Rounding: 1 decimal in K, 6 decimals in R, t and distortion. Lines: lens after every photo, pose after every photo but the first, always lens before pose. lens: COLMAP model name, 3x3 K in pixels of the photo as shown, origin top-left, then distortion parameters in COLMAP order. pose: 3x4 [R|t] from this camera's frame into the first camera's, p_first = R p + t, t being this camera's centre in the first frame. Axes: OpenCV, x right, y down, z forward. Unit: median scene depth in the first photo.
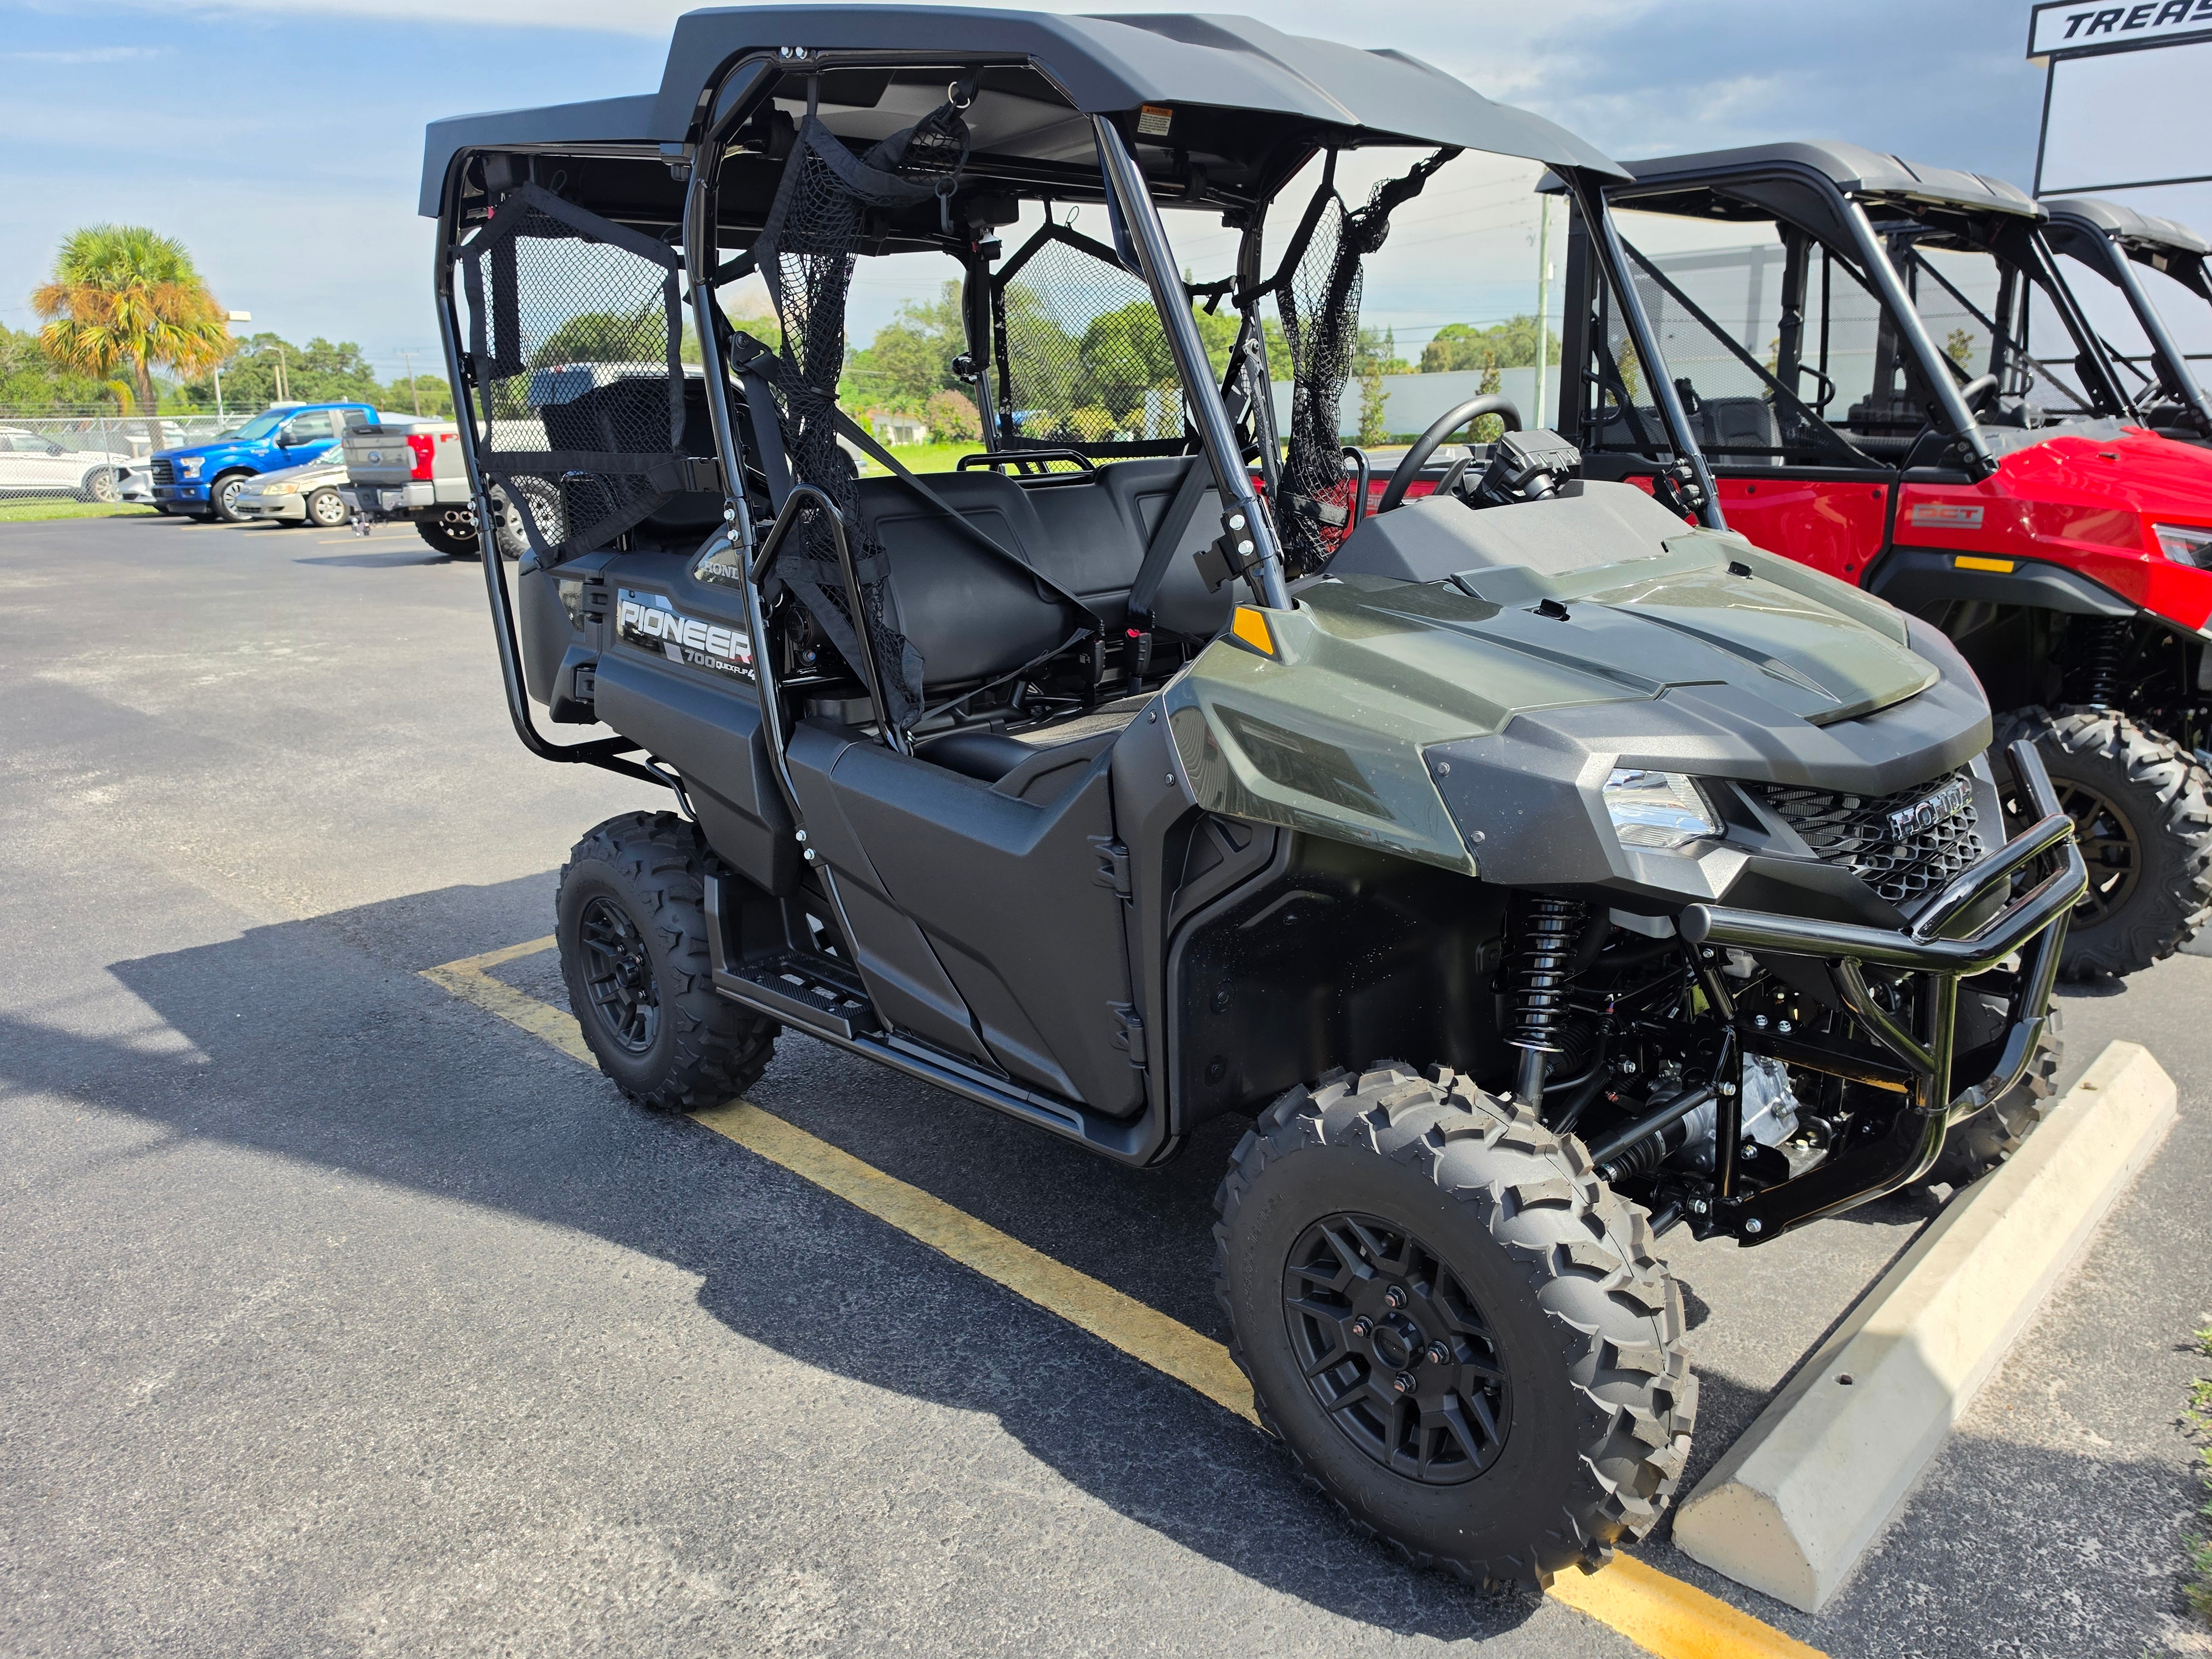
lens RADIAL K [[1556.6, 0, 1106.0], [0, 1556.6, 829.5], [0, 0, 1]] dist [-0.012192, 0.006010]
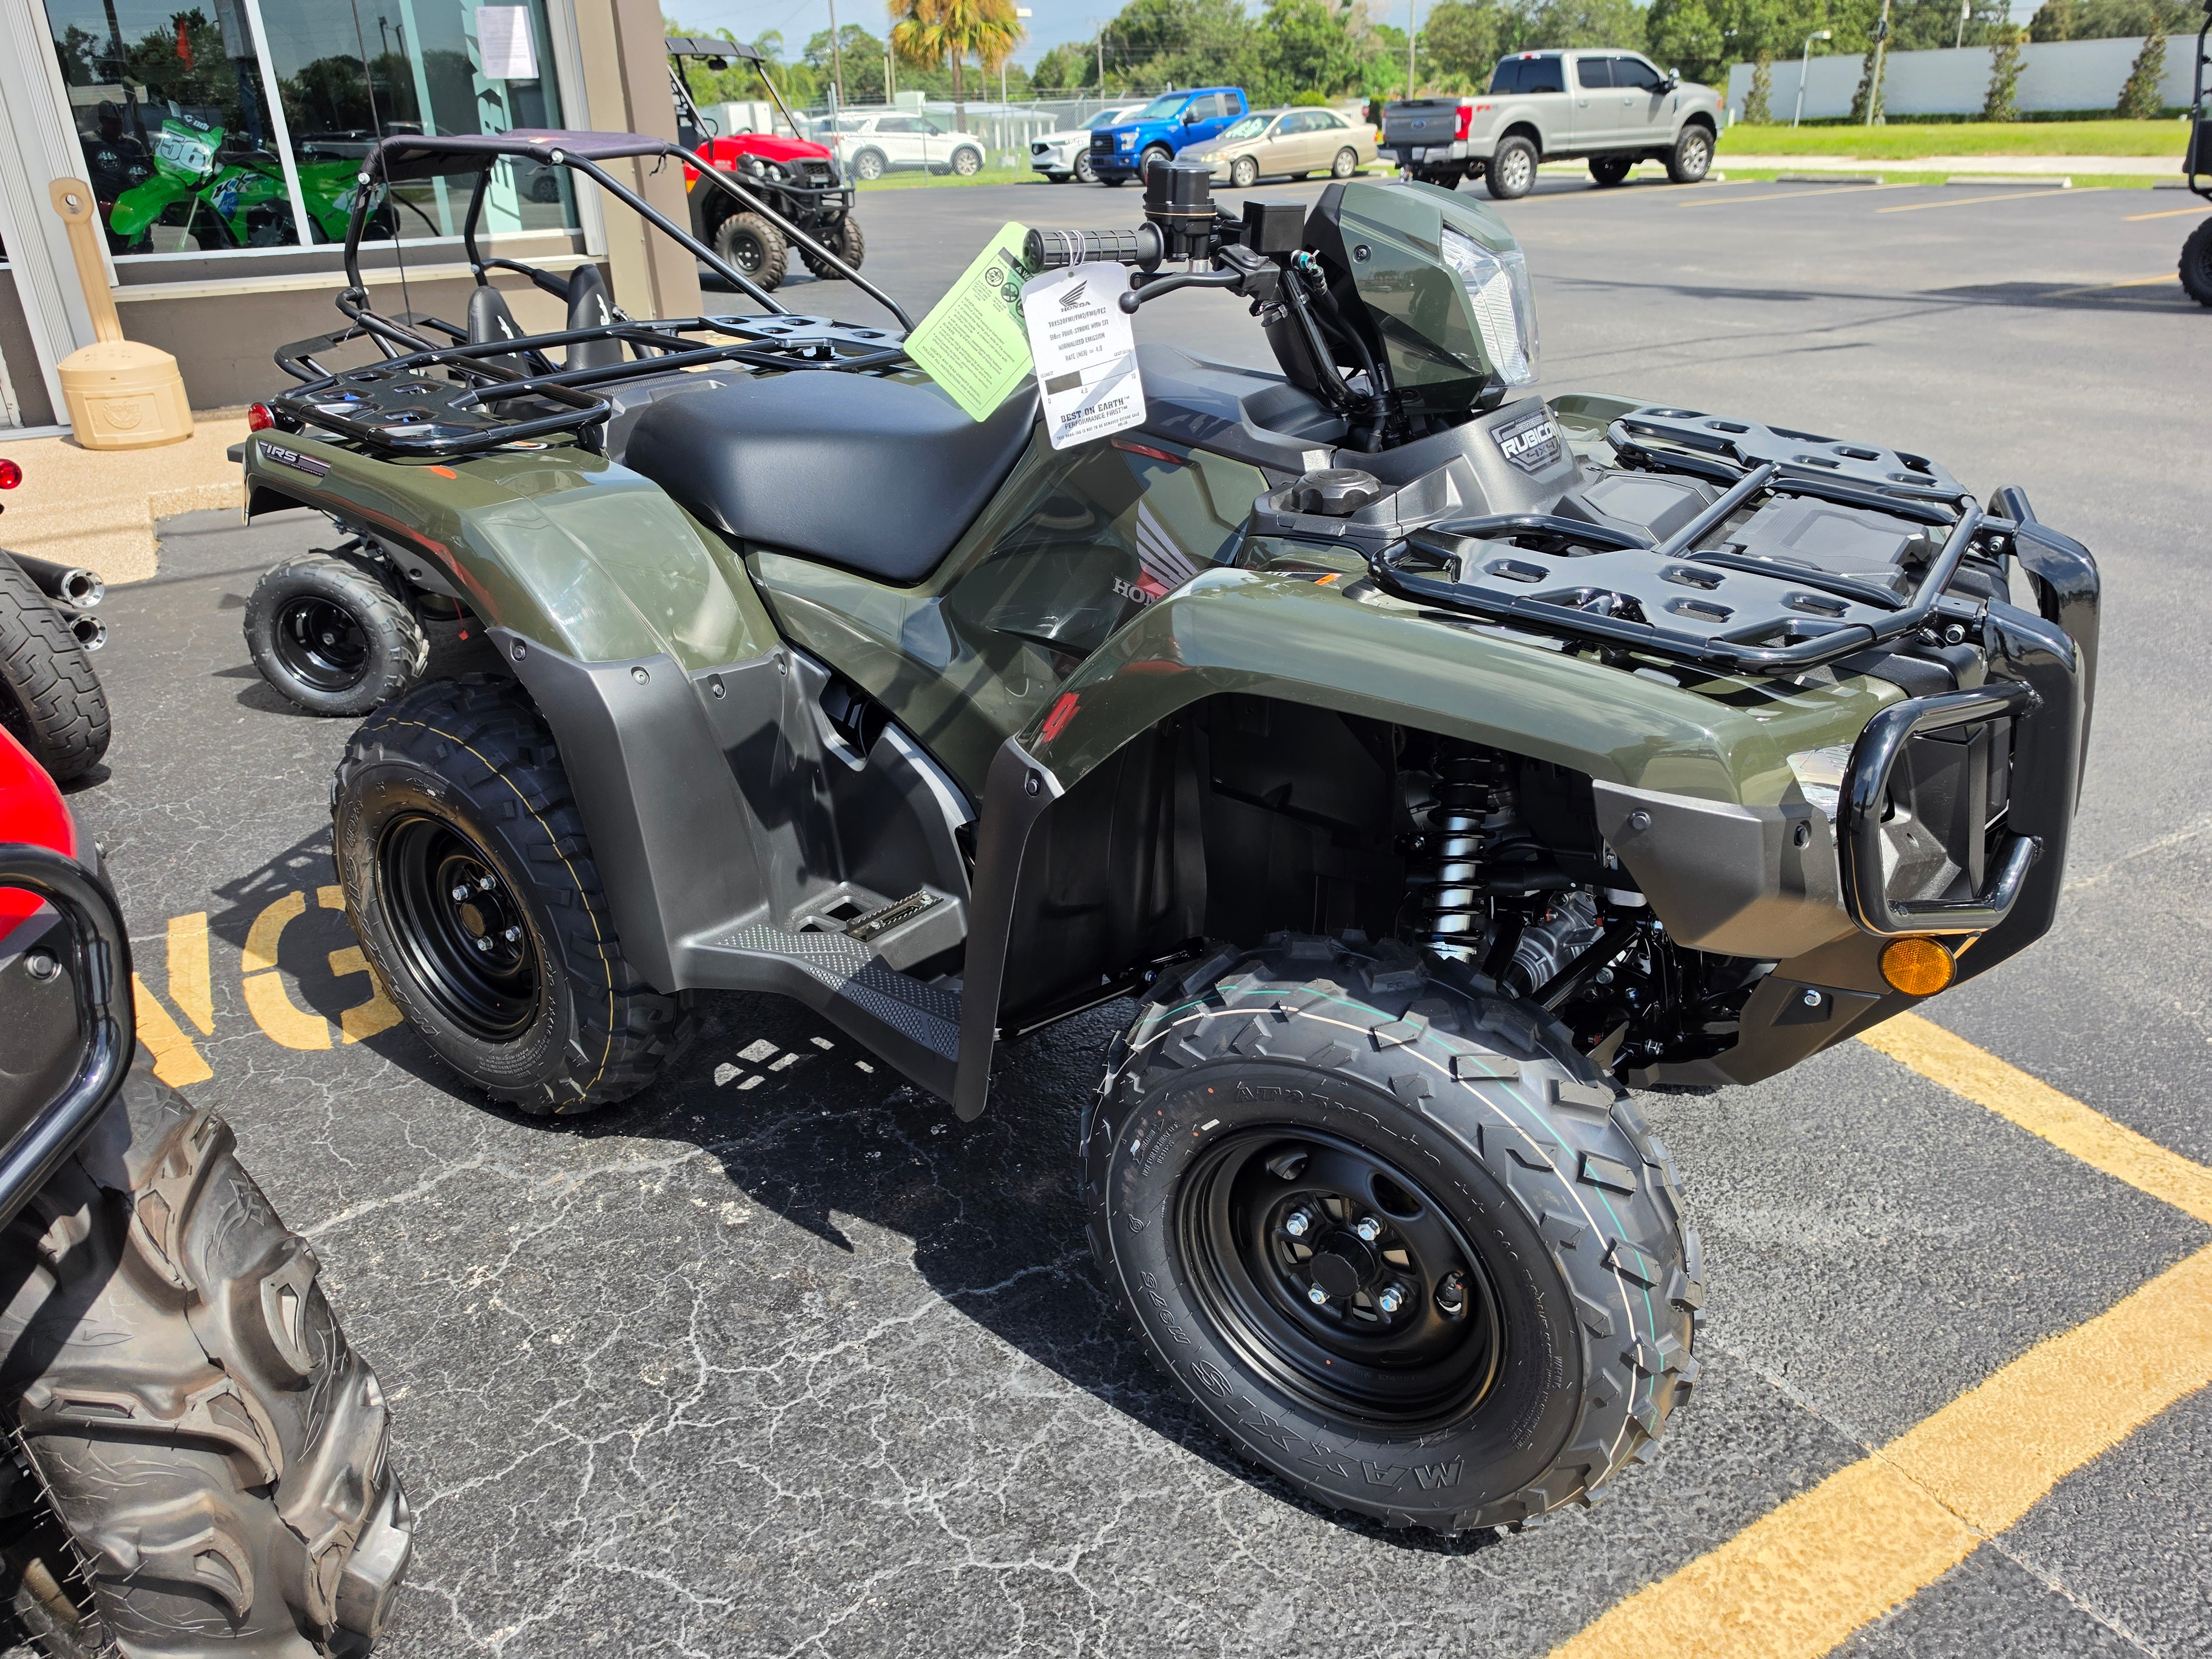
lens RADIAL K [[1543.4, 0, 1106.0], [0, 1543.4, 829.5], [0, 0, 1]] dist [0.012071, -0.032174]
pose [[0.960646, 0.103778, -0.257660, -0.133067], [-0.055562, 0.980631, 0.187816, 0.065332], [0.272160, -0.166108, 0.947806, -0.239752]]
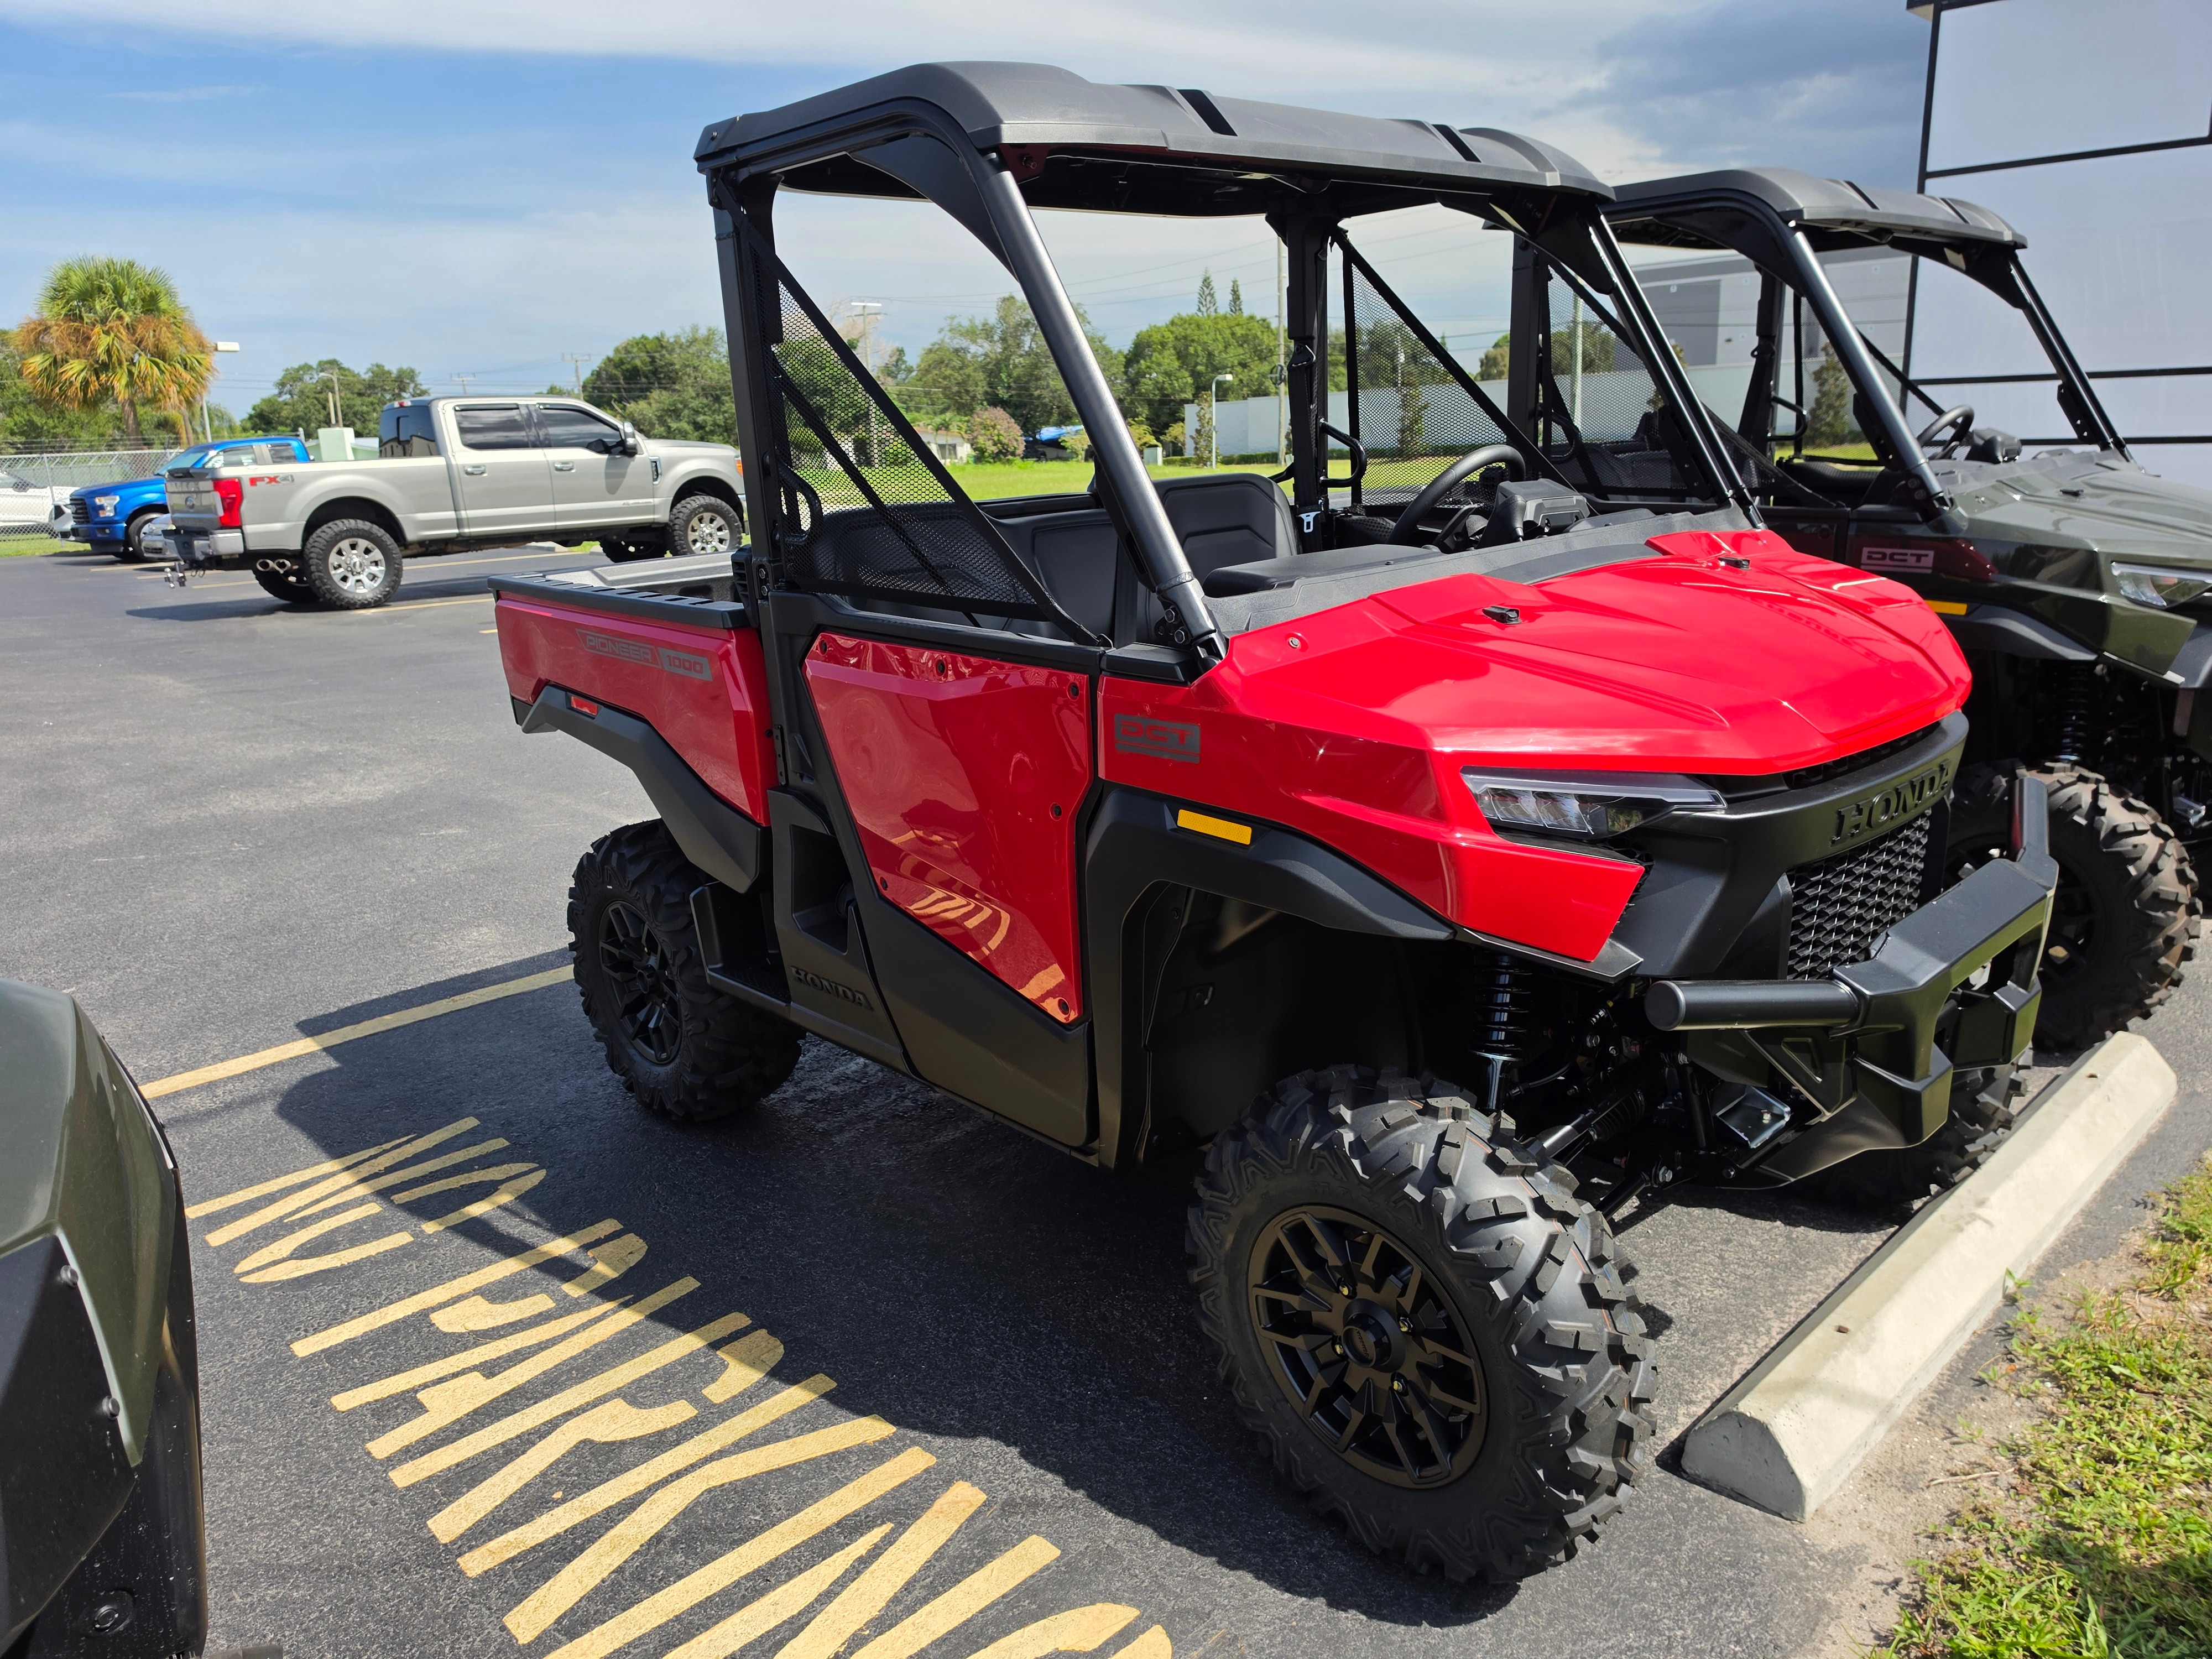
lens RADIAL K [[1536.8, 0, 1106.0], [0, 1536.8, 829.5], [0, 0, 1]] dist [0.005322, -0.009907]
pose [[0.998973, -0.003592, -0.045174, 0.051909], [0.003391, 0.999984, -0.004527, -0.015760], [0.045190, 0.004369, 0.998969, 0.043229]]
